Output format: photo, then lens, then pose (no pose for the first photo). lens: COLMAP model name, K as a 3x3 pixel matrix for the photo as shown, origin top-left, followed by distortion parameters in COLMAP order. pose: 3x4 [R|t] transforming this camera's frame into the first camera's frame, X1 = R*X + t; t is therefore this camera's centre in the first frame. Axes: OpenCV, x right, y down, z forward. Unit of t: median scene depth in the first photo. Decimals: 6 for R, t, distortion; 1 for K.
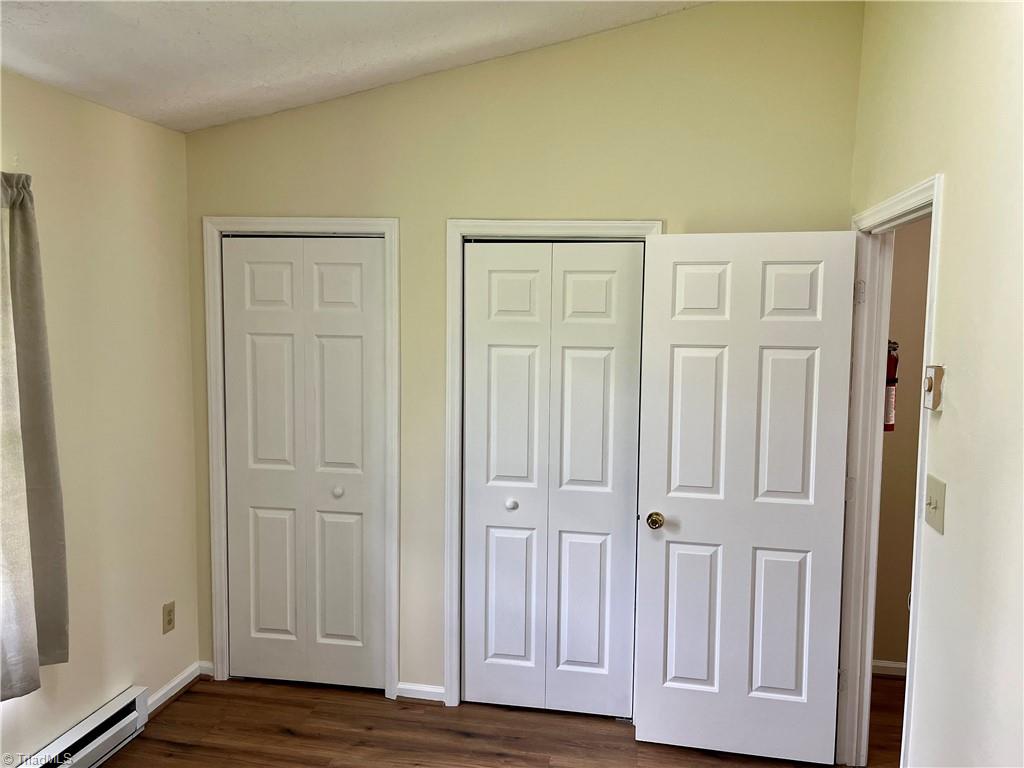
lens RADIAL K [[797.6, 0, 512.0], [0, 797.6, 384.0], [0, 0, 1]] dist [0.077359, -0.091197]
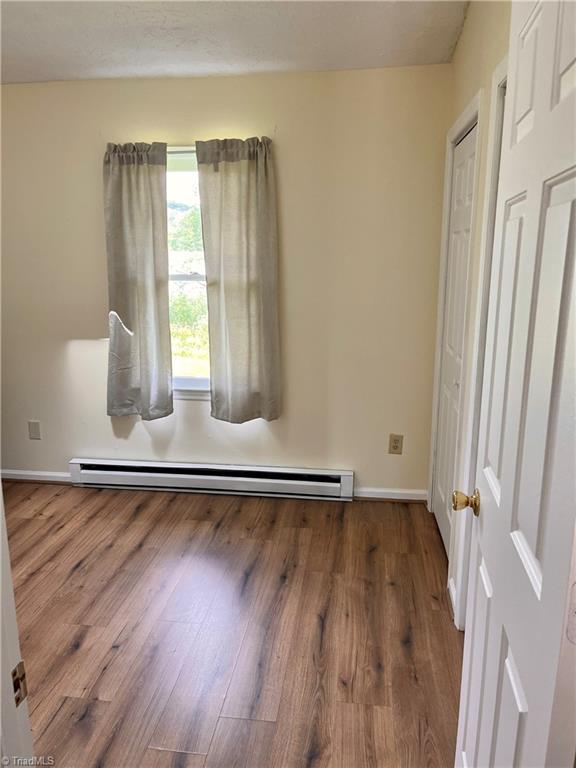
lens RADIAL K [[598.2, 0, 287.4], [0, 598.2, 389.7], [0, 0, 1]] dist [0.077359, -0.091197]
pose [[0.012336, 0.199388, -0.979843, 0.602495], [-0.085014, 0.976579, 0.197654, 0.008046], [0.996303, 0.080862, 0.028998, 0.820723]]
